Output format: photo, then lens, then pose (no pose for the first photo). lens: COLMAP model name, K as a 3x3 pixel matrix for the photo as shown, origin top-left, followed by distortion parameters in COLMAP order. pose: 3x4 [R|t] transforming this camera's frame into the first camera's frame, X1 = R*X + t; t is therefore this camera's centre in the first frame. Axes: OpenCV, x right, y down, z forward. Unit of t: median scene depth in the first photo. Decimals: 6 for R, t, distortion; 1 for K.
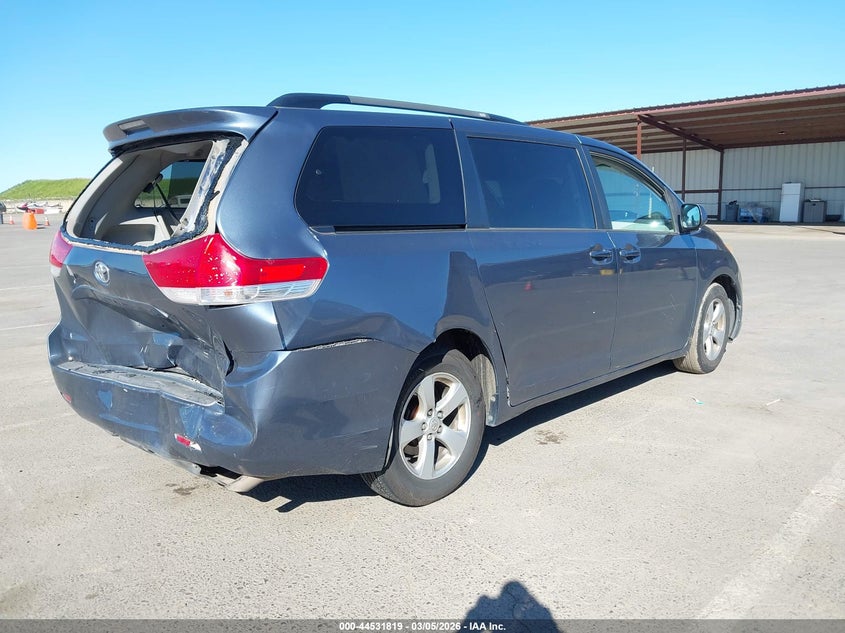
lens RADIAL K [[696.3, 0, 422.5], [0, 696.3, 316.5], [0, 0, 1]] dist [0.002498, 0.002619]
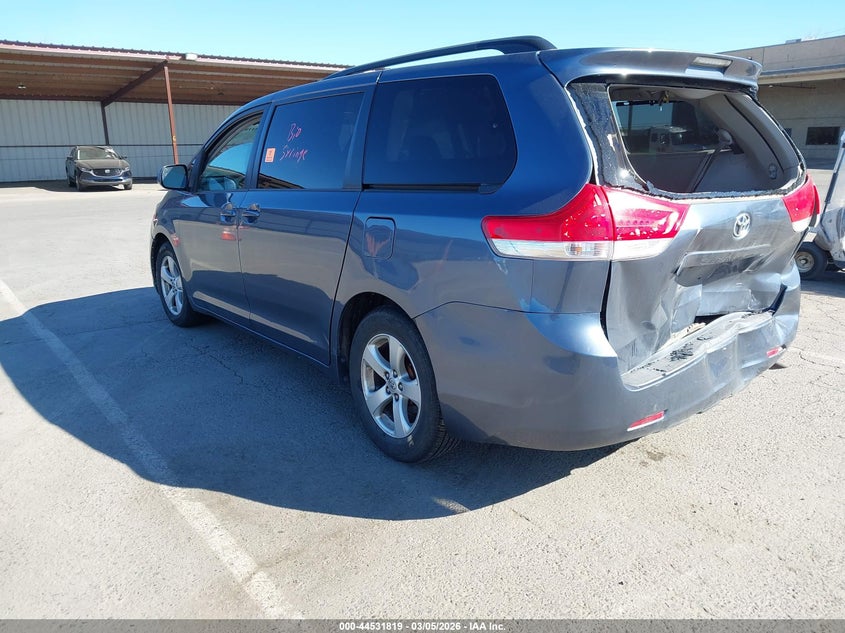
lens RADIAL K [[696.3, 0, 422.5], [0, 696.3, 316.5], [0, 0, 1]] dist [0.002498, 0.002619]
pose [[0.115290, -0.218566, 0.968988, -0.511925], [0.180178, 0.963912, 0.195983, -0.065687], [-0.976854, 0.151996, 0.150510, 0.477631]]
